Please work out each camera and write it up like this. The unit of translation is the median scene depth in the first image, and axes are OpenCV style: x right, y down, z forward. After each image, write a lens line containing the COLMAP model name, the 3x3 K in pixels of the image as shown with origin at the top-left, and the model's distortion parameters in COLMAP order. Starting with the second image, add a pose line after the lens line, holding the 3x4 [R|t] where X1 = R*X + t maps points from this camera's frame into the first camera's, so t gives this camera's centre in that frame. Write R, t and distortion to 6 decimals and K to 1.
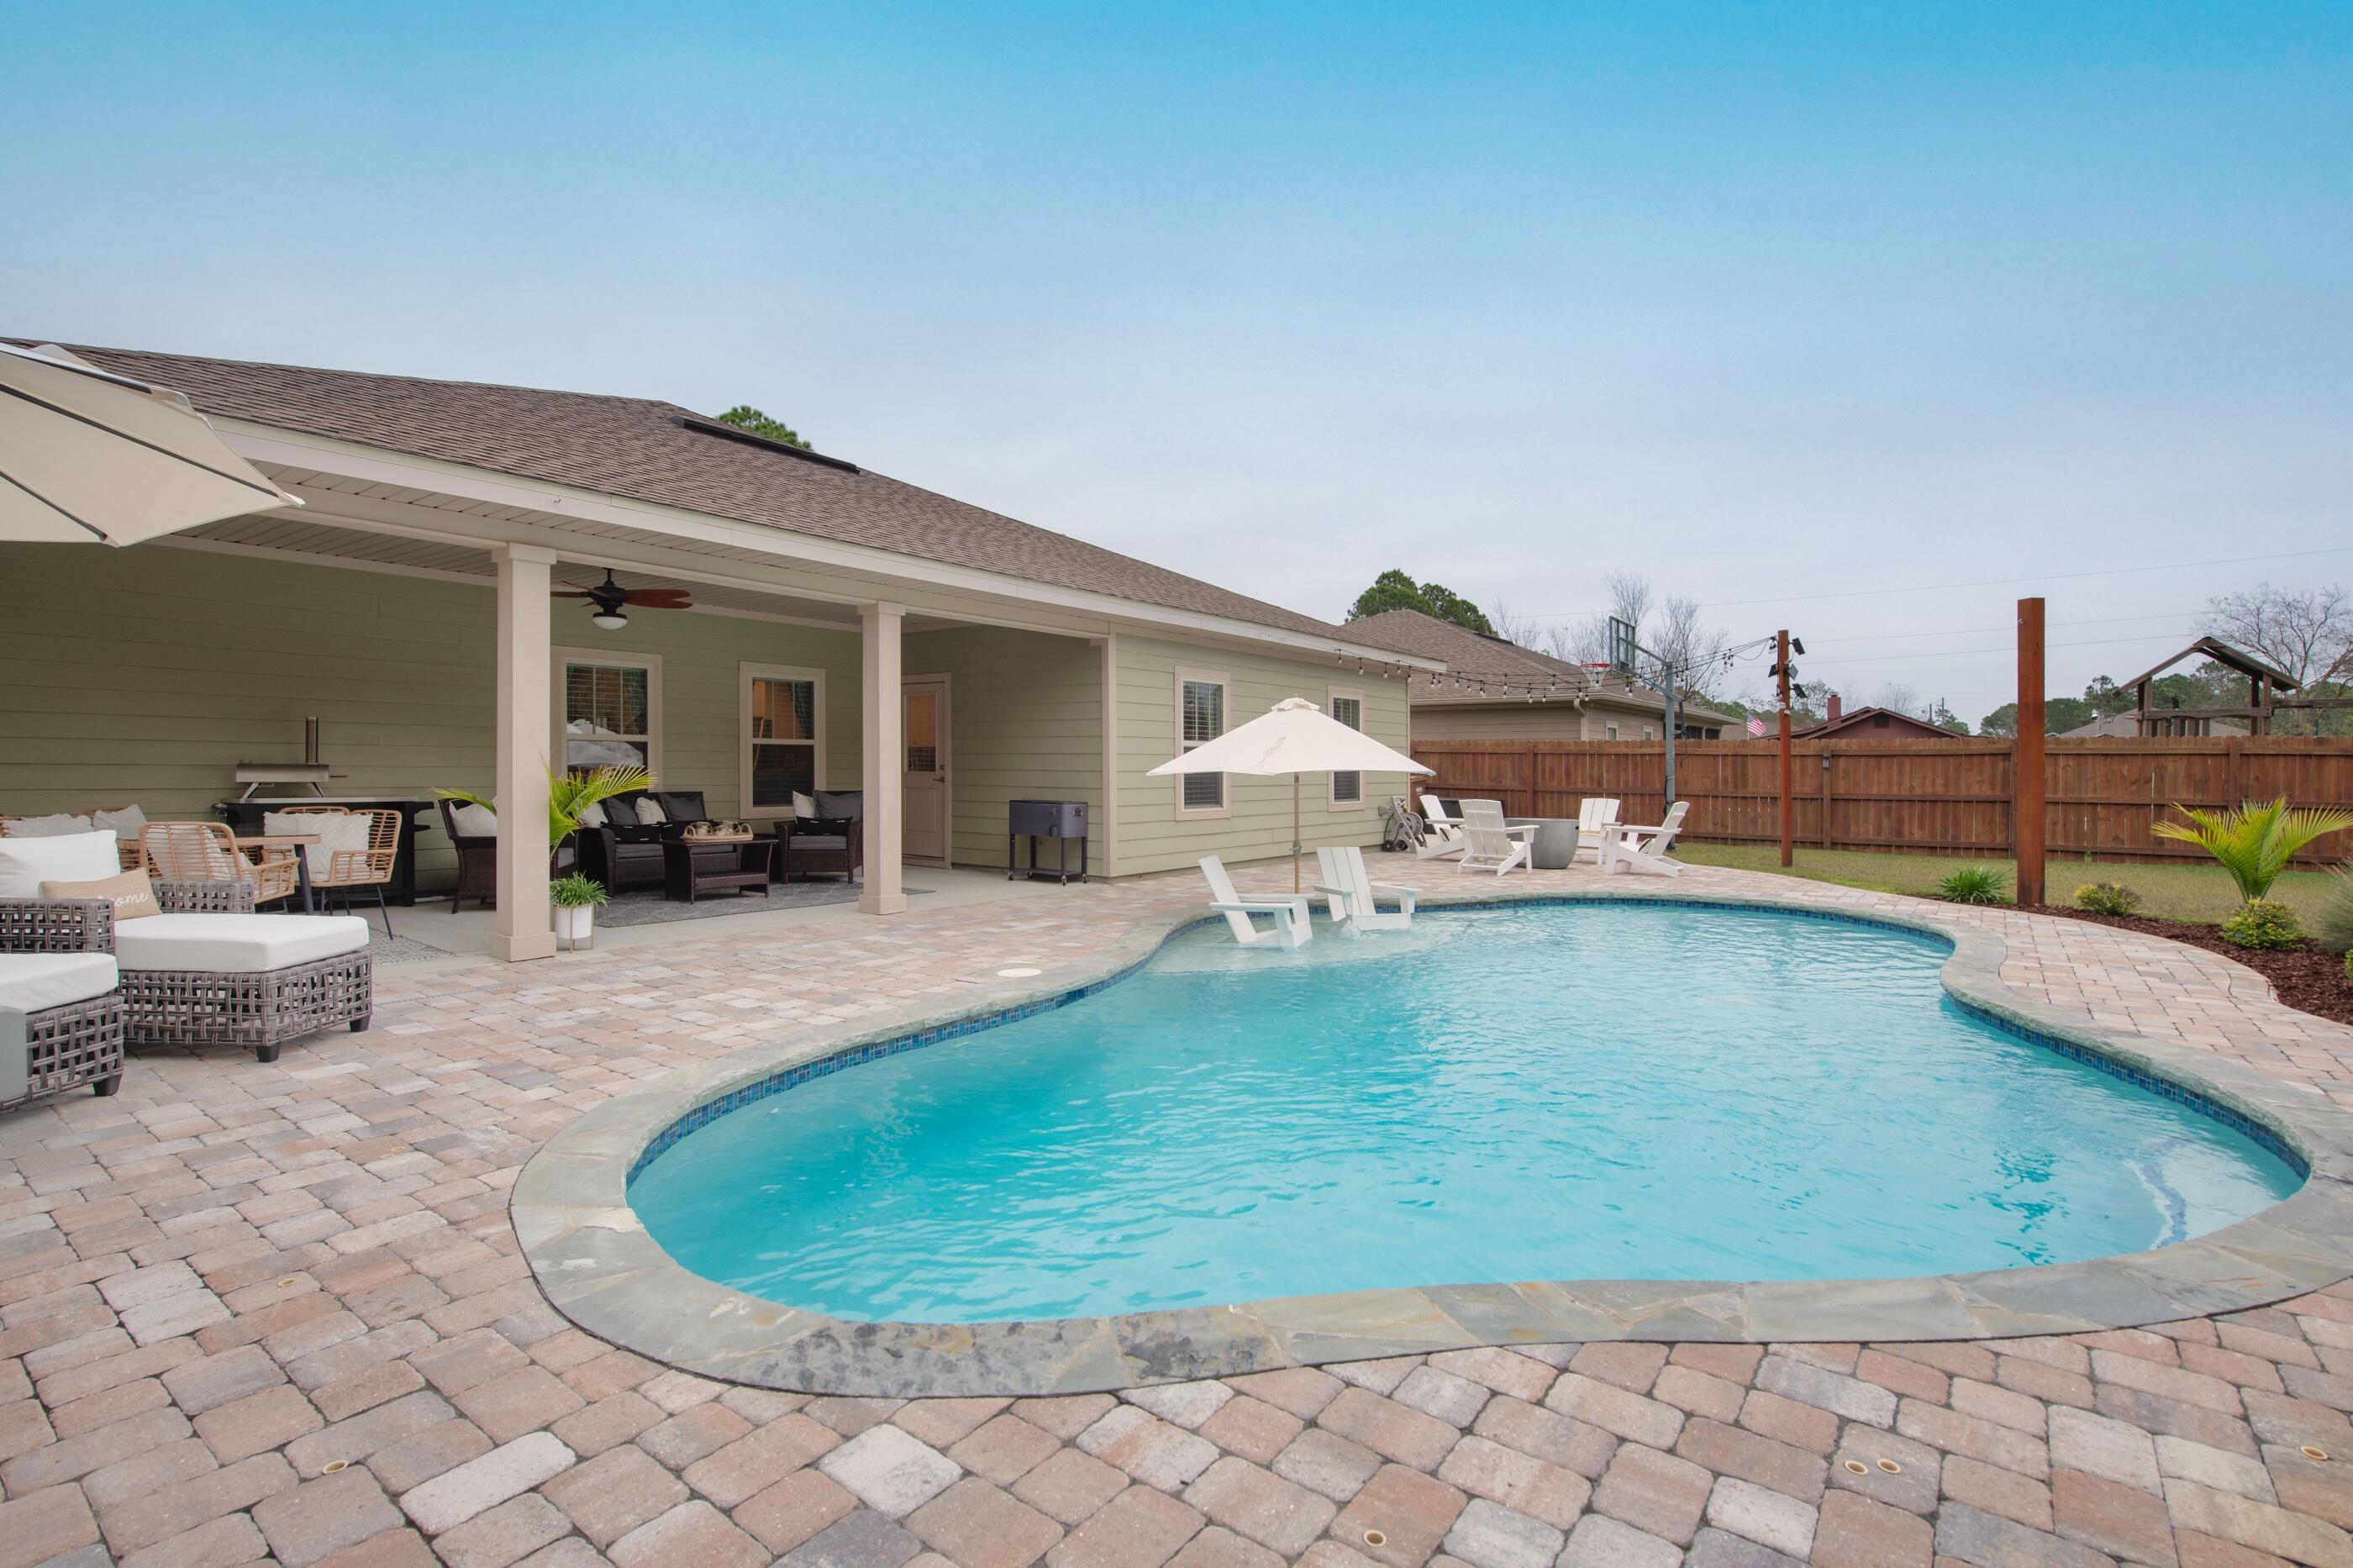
lens RADIAL K [[1086.3, 0, 1176.5], [0, 1086.3, 784.0], [0, 0, 1]] dist [-0.004050, -0.000788]
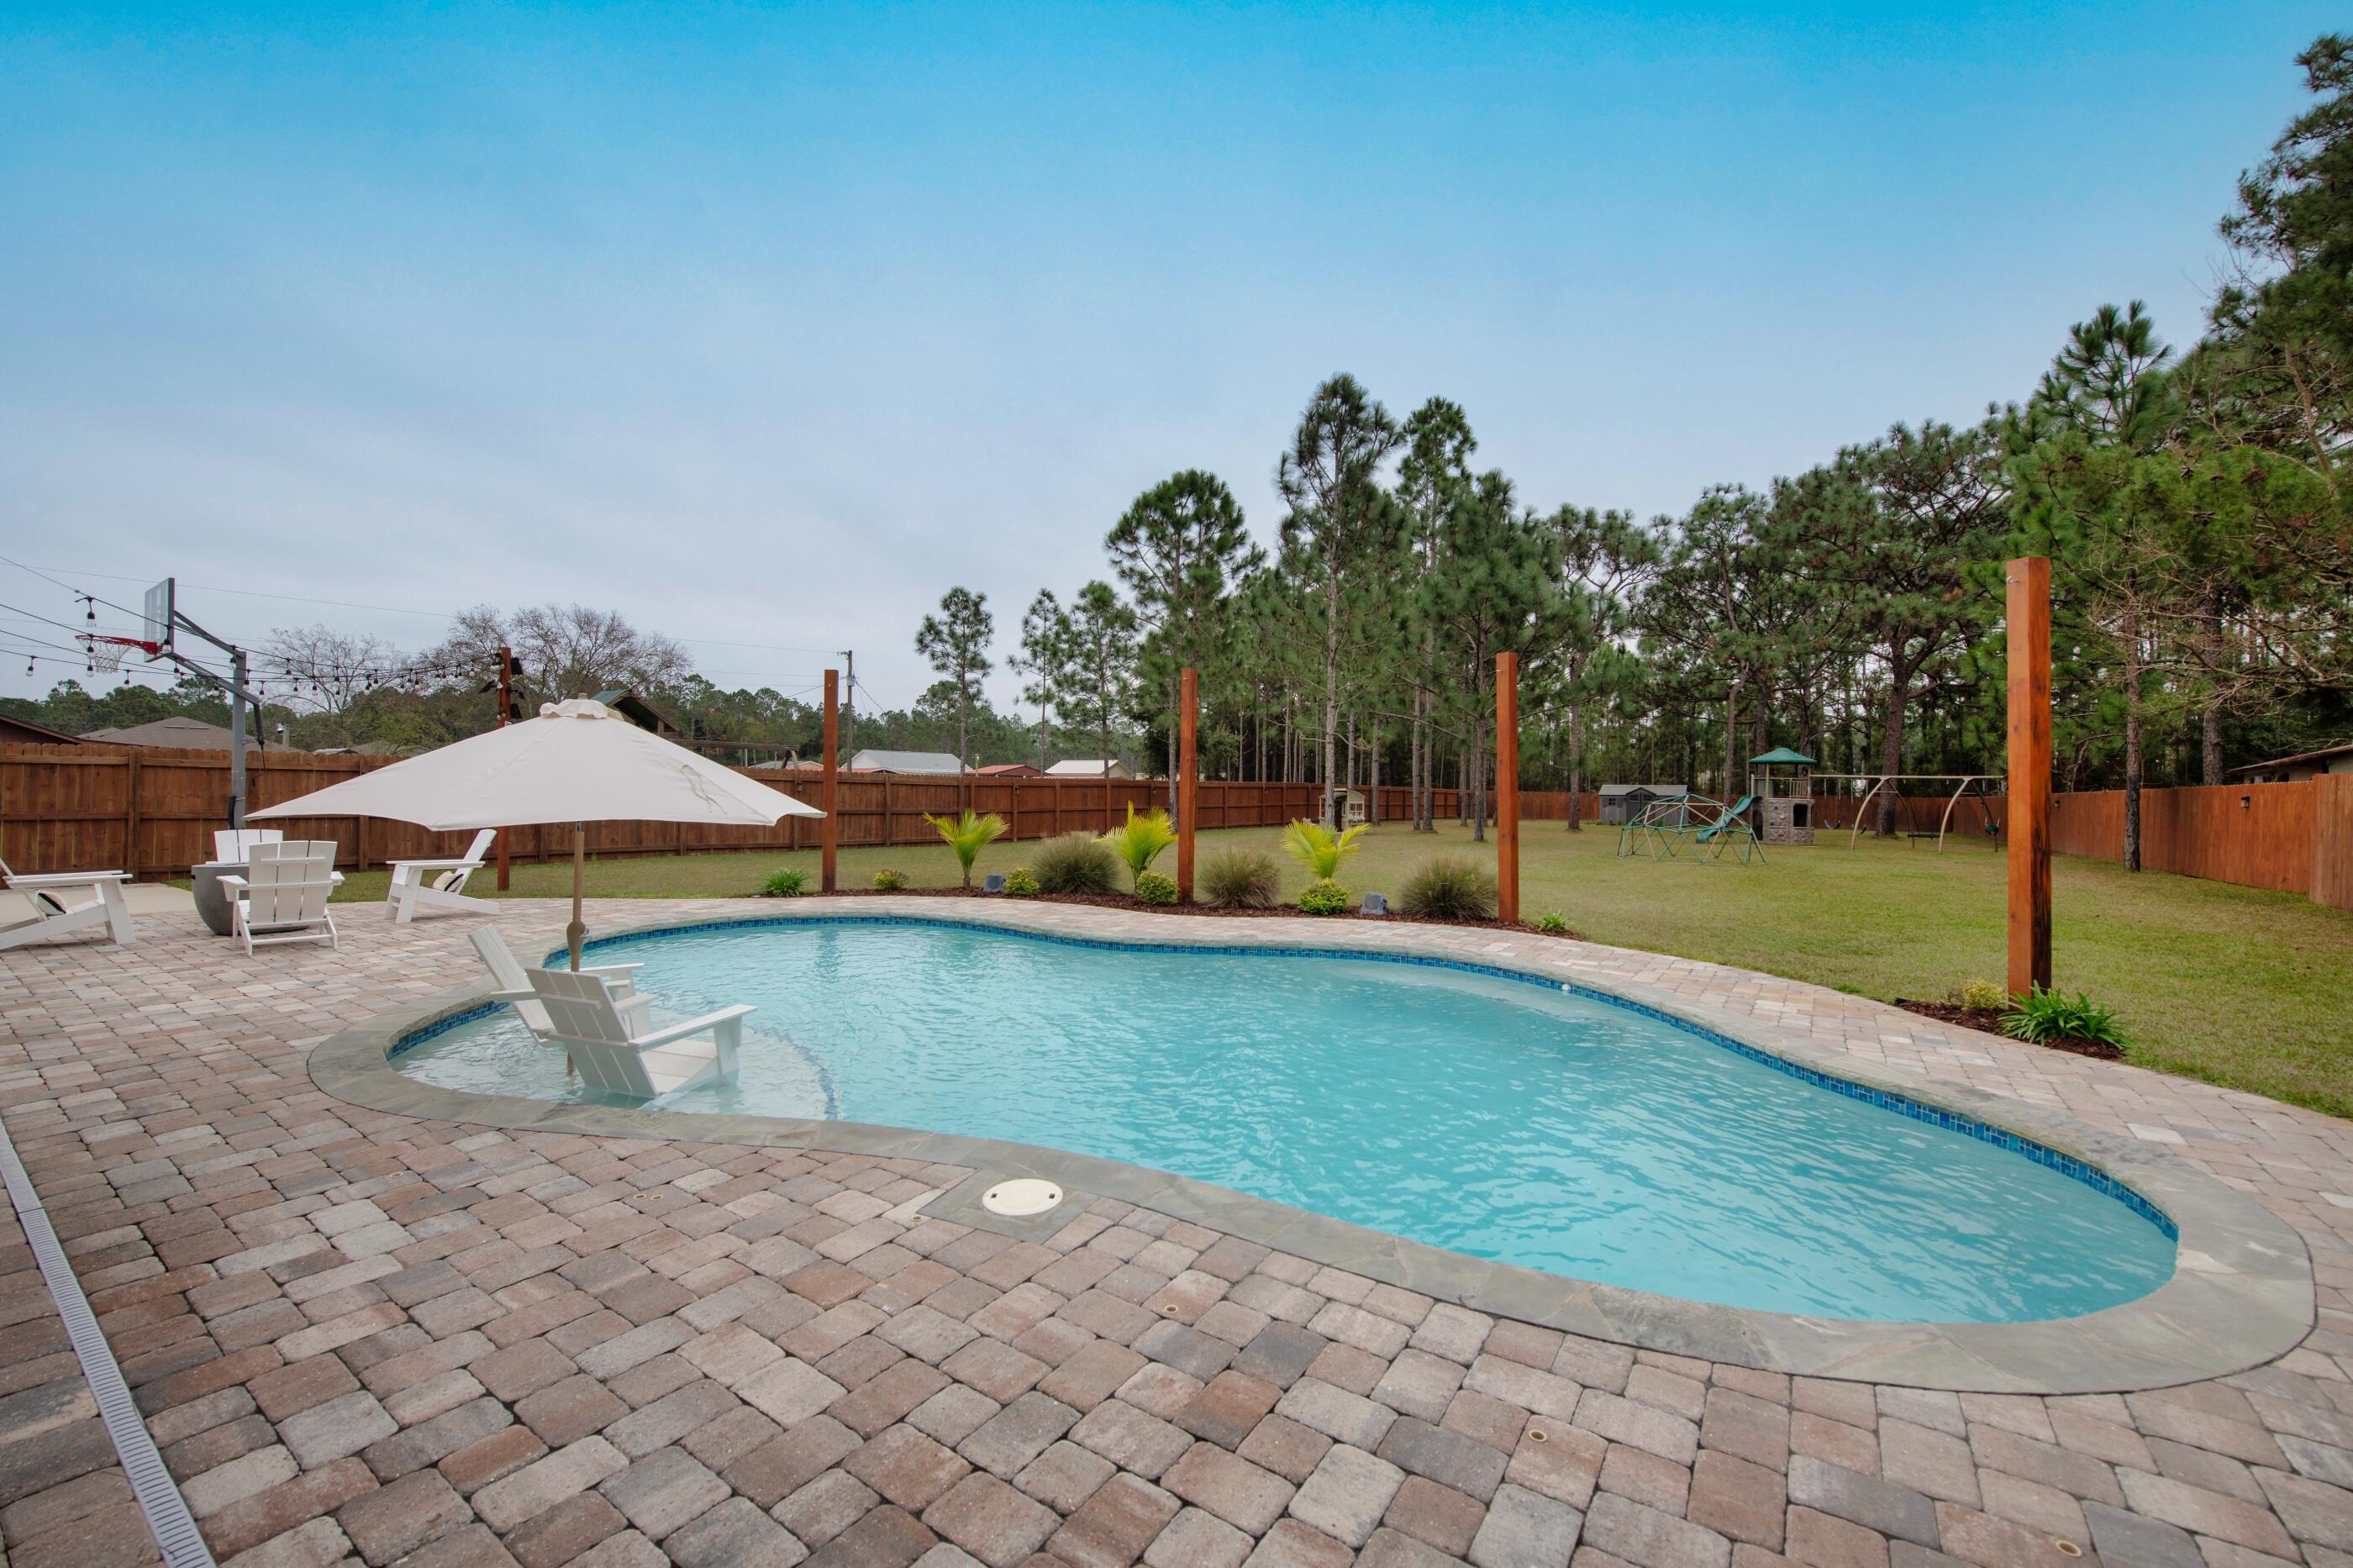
lens RADIAL K [[916.3, 0, 1176.5], [0, 916.3, 784.0], [0, 0, 1]] dist [-0.002402, -0.007708]
pose [[-0.035079, 0.002279, 0.999382, -0.348001], [0.000115, 0.999997, -0.002276, -0.021710], [-0.999385, 0.000035, -0.035079, 0.518375]]
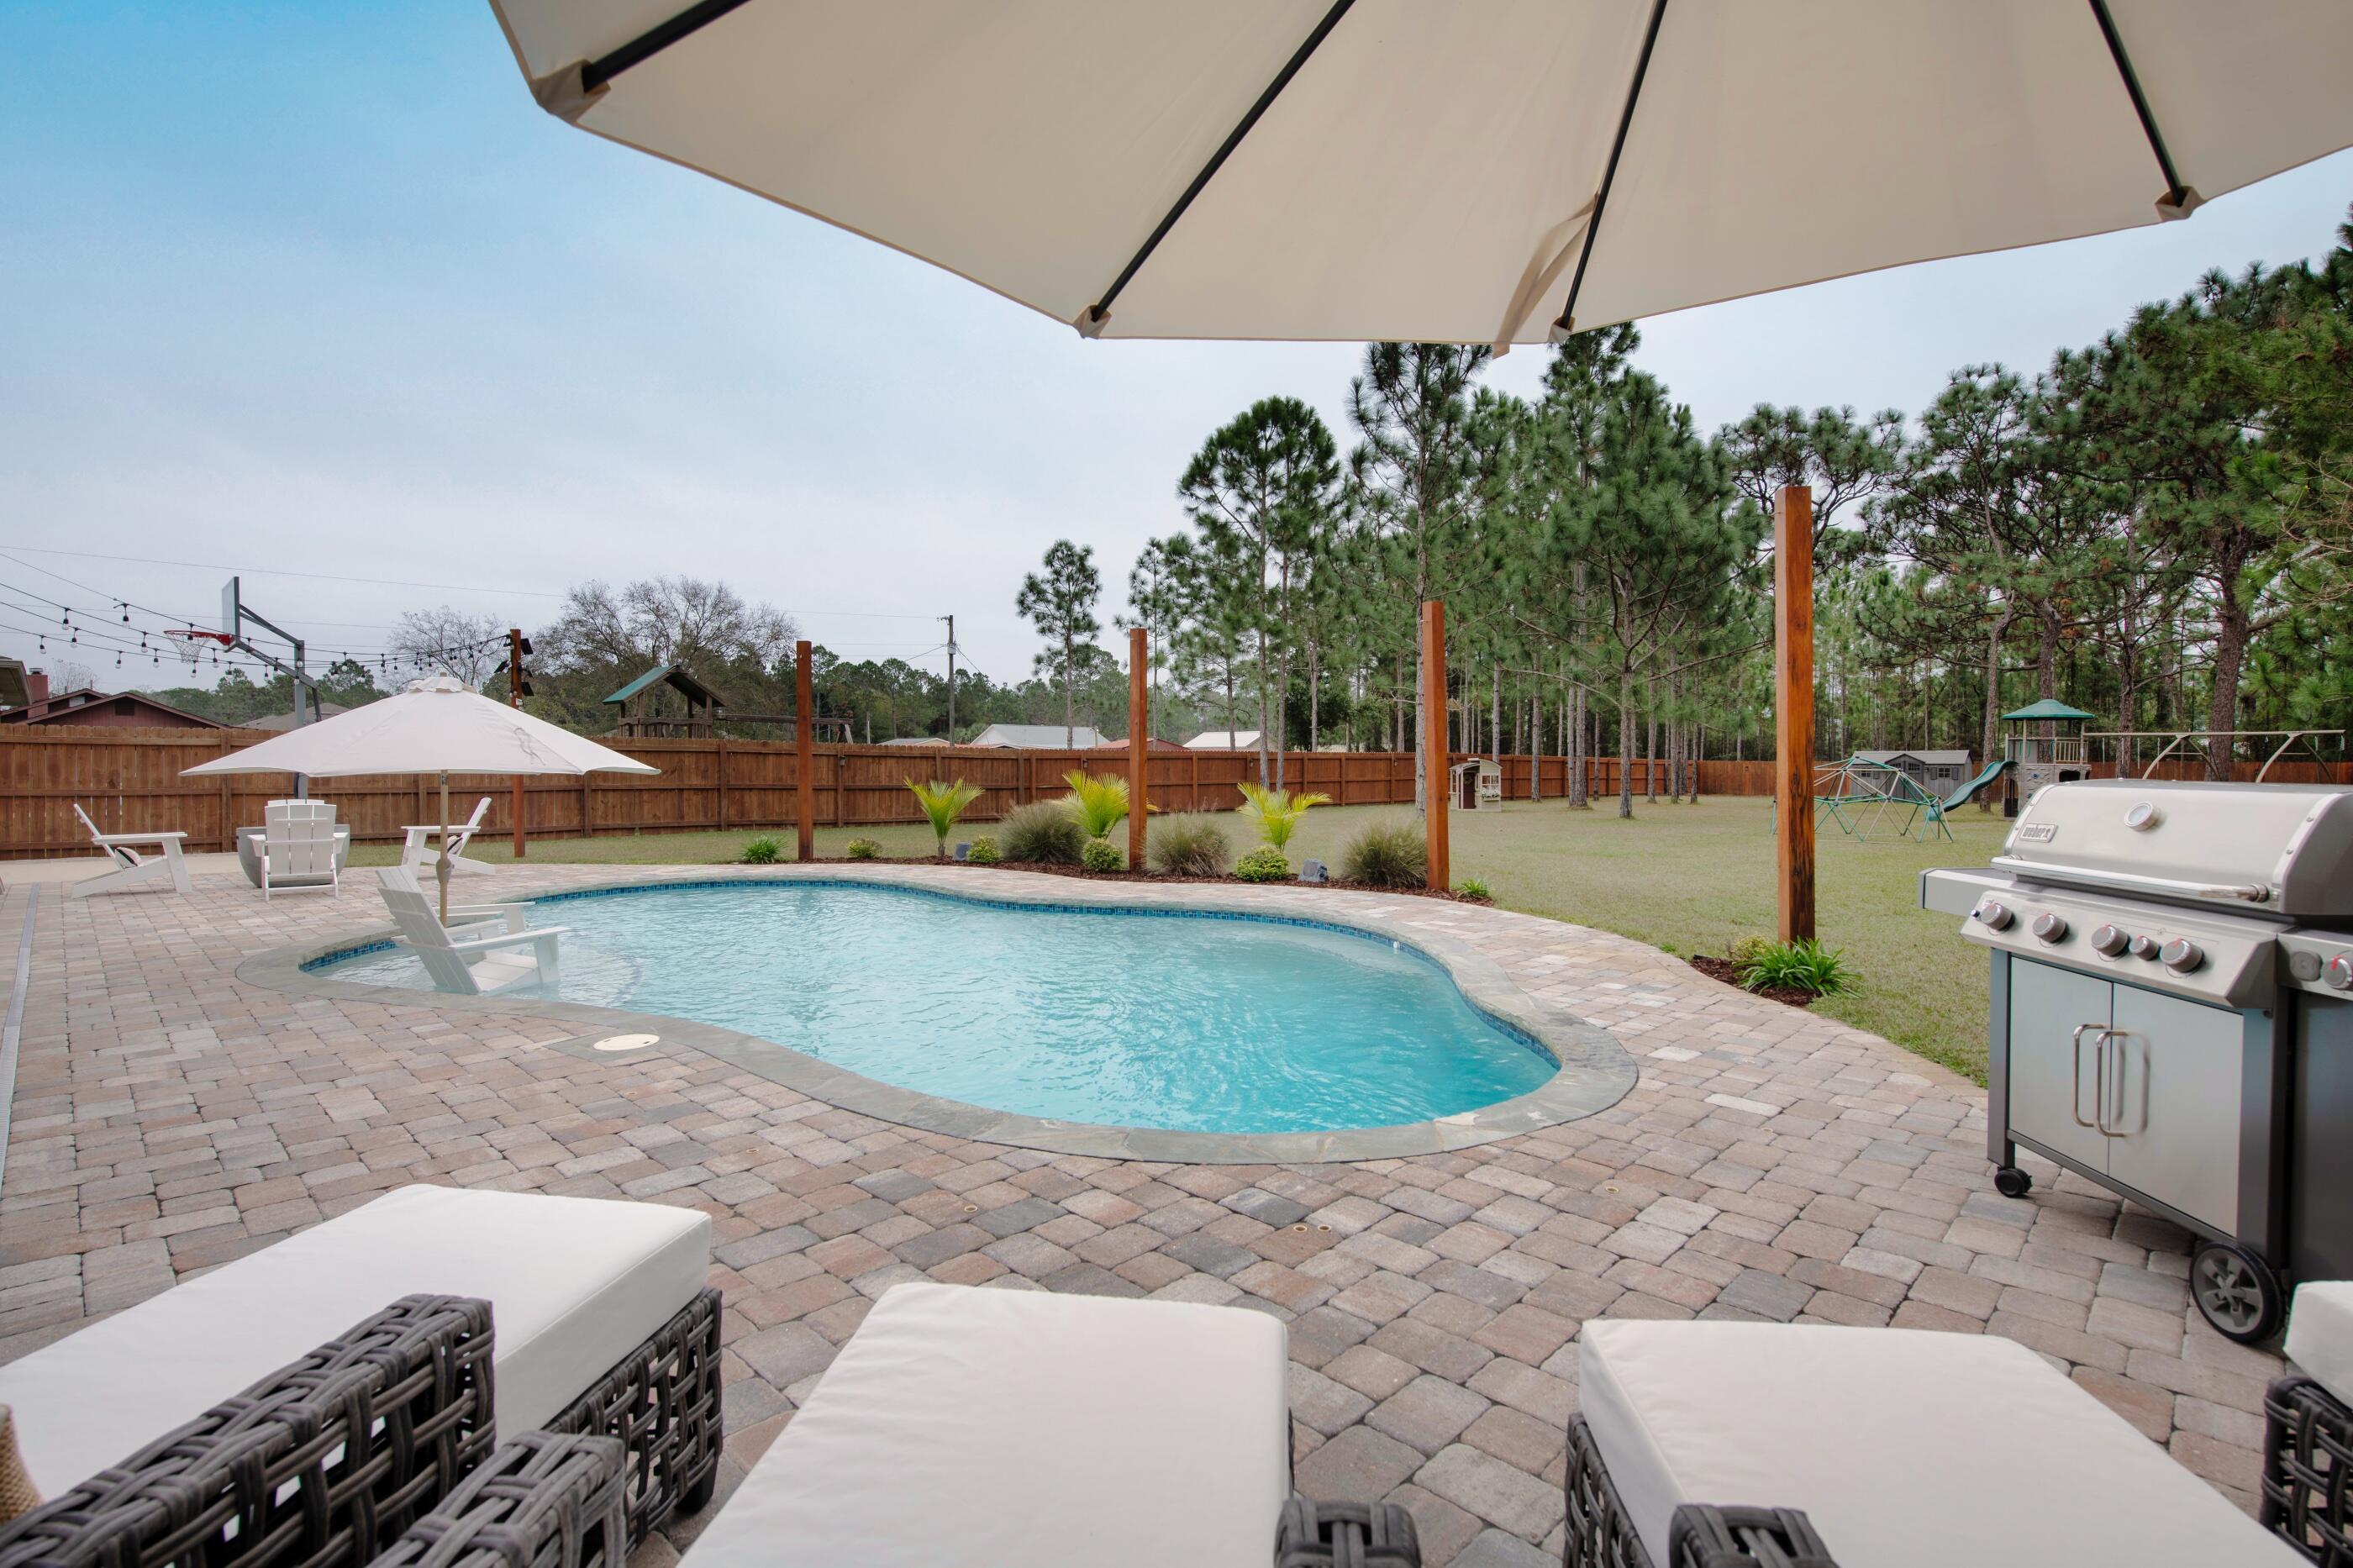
lens RADIAL K [[1069.4, 0, 1173.4], [0, 1069.4, 788.8], [0, 0, 1]] dist [0.002726, -0.009151]
pose [[0.135747, -0.024961, 0.990429, -0.458106], [0.011554, 0.999654, 0.023610, -0.008261], [-0.990676, 0.008238, 0.135989, 0.289856]]
